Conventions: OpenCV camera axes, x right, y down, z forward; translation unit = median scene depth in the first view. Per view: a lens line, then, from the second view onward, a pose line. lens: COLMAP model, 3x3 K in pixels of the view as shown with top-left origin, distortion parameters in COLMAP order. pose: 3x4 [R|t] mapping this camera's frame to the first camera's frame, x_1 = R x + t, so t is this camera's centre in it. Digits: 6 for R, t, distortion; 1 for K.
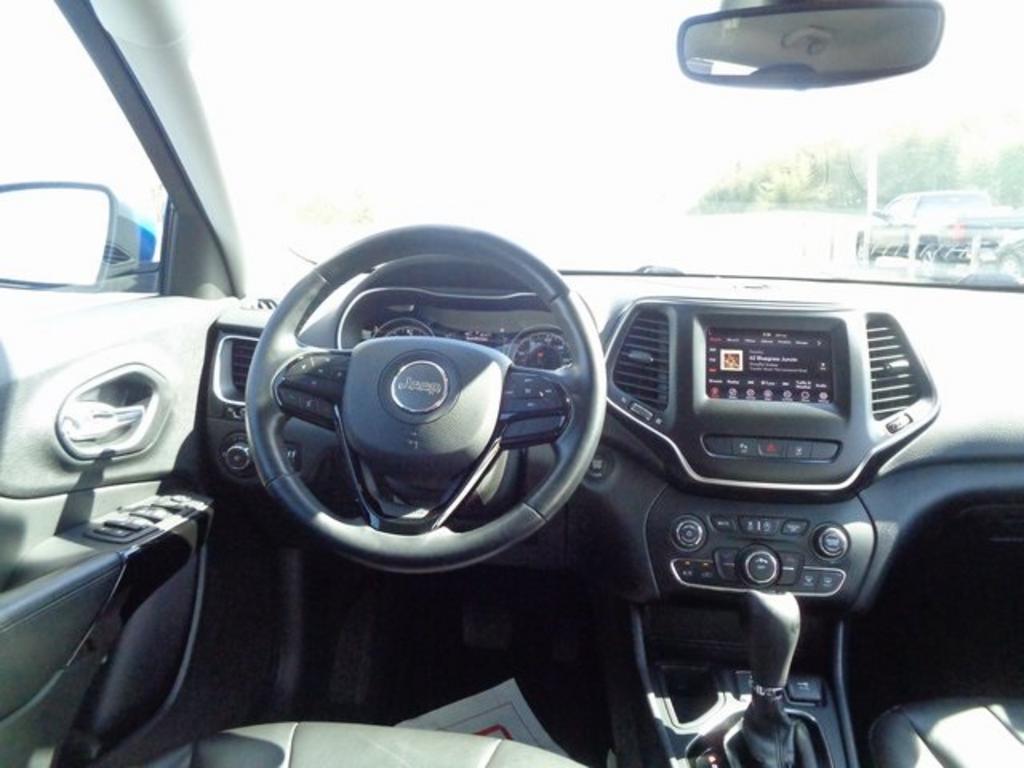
lens RADIAL K [[759.4, 0, 512.0], [0, 759.4, 384.0], [0, 0, 1]] dist [-0.003695, -0.002566]
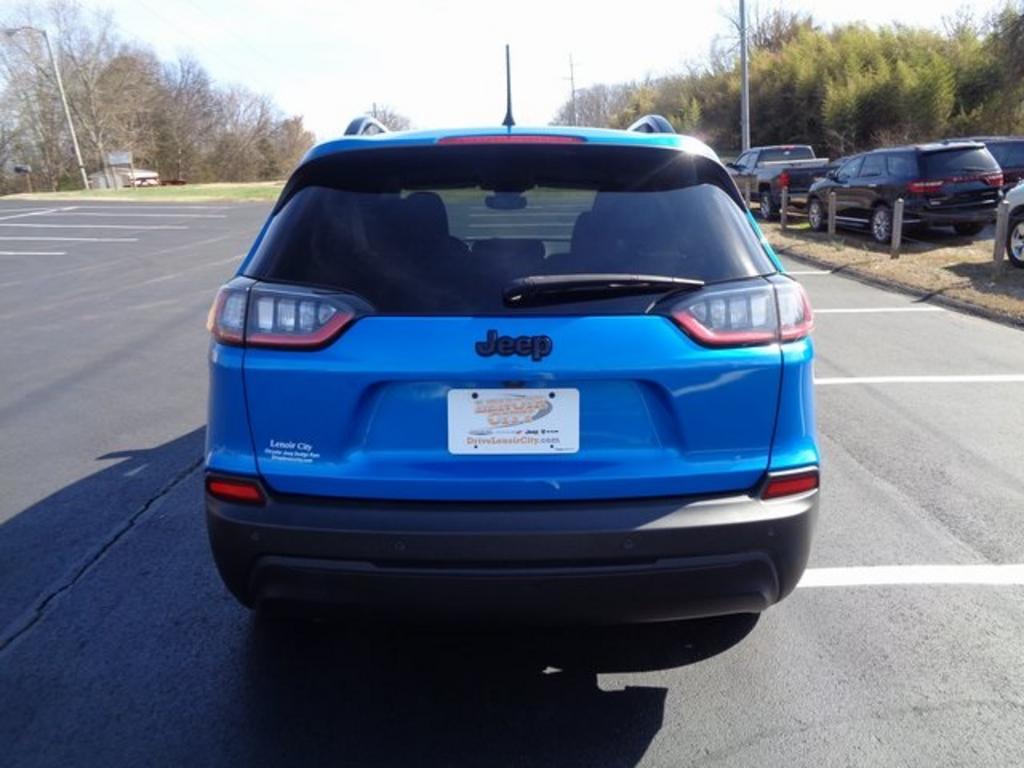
lens RADIAL K [[760.3, 0, 512.0], [0, 760.3, 384.0], [0, 0, 1]] dist [0.005555, 0.004720]
pose [[0.992857, -0.053971, 0.106401, -0.200466], [0.046423, 0.996311, 0.072179, 0.379582], [-0.109904, -0.066724, 0.991700, -3.692881]]
